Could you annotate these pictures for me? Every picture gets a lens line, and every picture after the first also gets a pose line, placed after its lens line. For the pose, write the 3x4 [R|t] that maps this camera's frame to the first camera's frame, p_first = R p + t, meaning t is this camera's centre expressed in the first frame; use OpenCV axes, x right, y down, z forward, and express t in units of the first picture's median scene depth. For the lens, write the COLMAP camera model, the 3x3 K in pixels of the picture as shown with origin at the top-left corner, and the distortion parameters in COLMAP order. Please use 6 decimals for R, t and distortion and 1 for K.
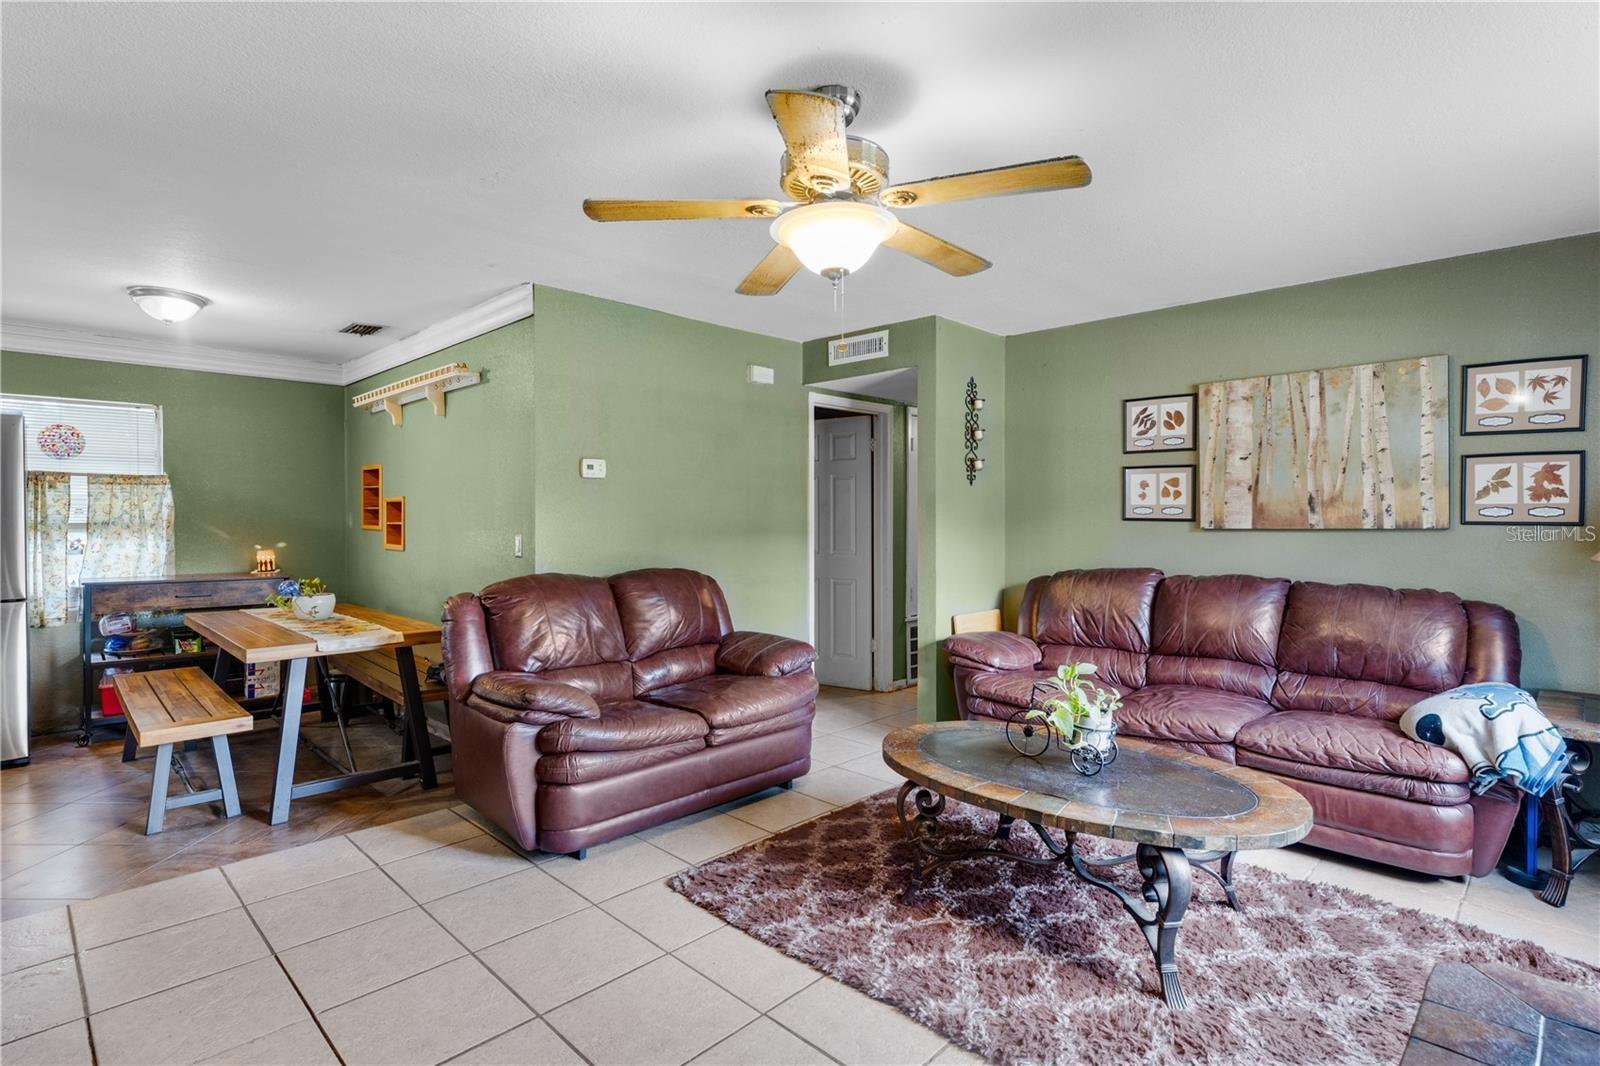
lens RADIAL K [[818.0, 0, 800.0], [0, 818.0, 533.0], [0, 0, 1]] dist [-0.002122, -0.000303]
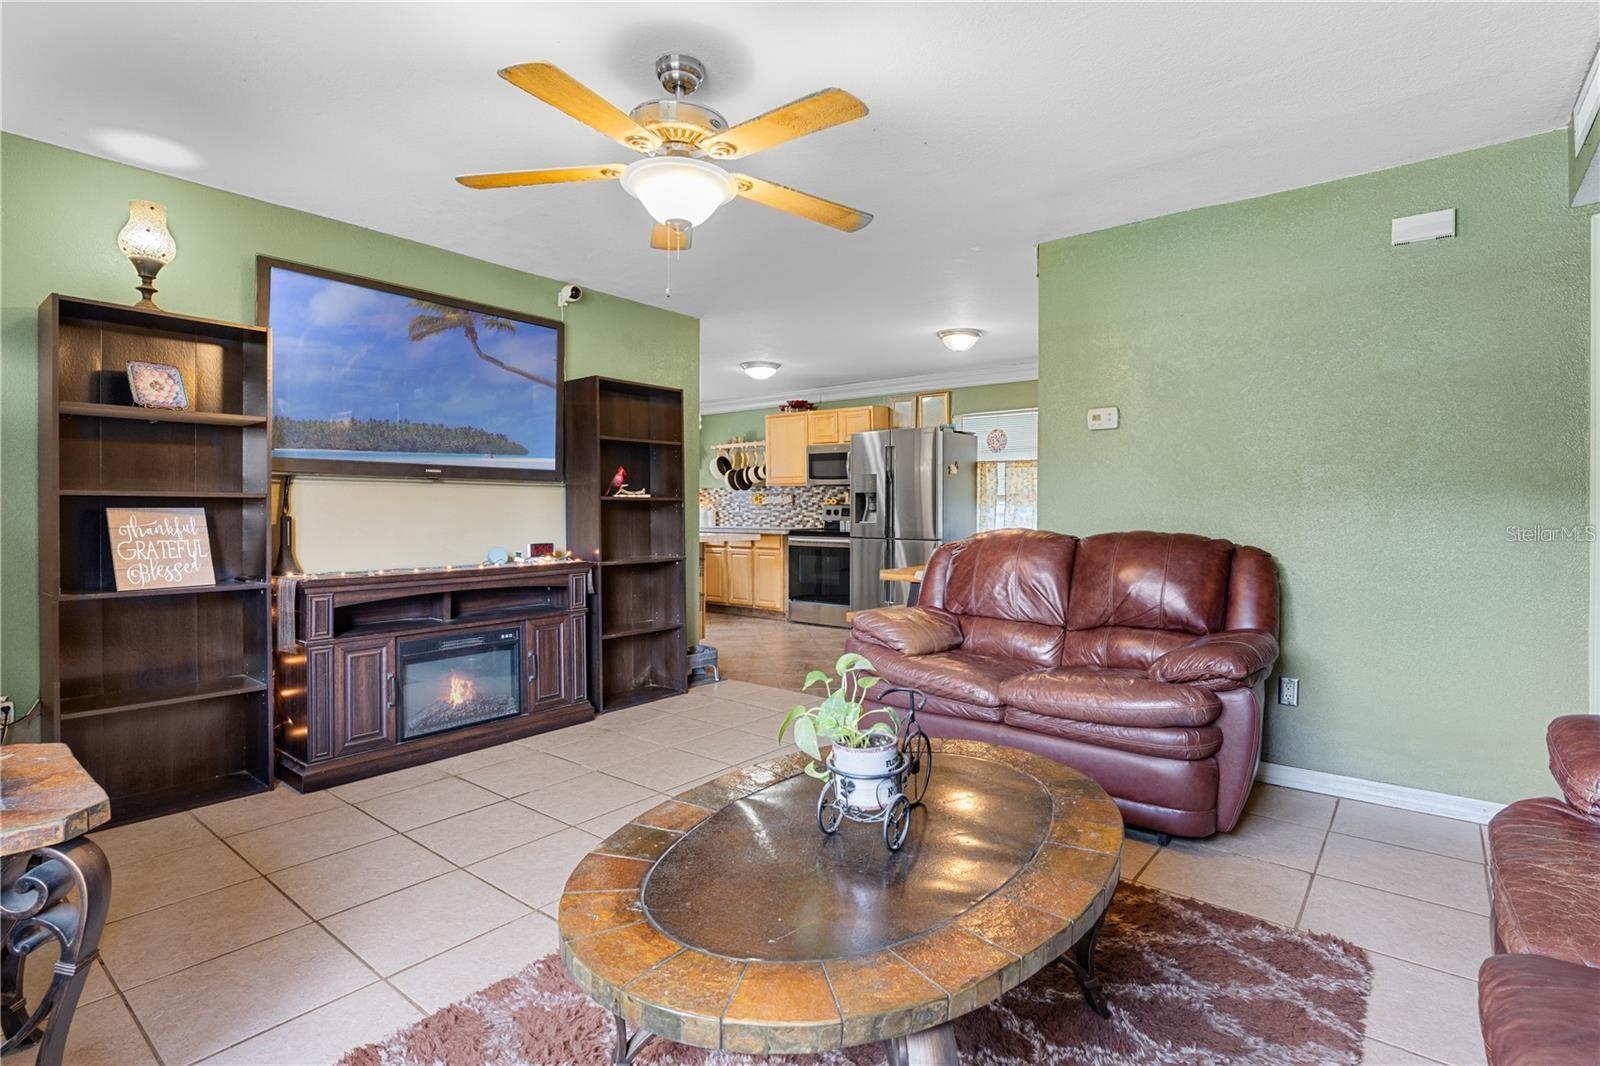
lens RADIAL K [[786.1, 0, 800.0], [0, 786.1, 533.0], [0, 0, 1]] dist [-0.000664, -0.000070]
pose [[0.121300, 0.032080, -0.992097, 0.527387], [-0.019084, 0.999368, 0.029982, 0.022719], [0.992432, 0.015297, 0.121835, 0.492943]]
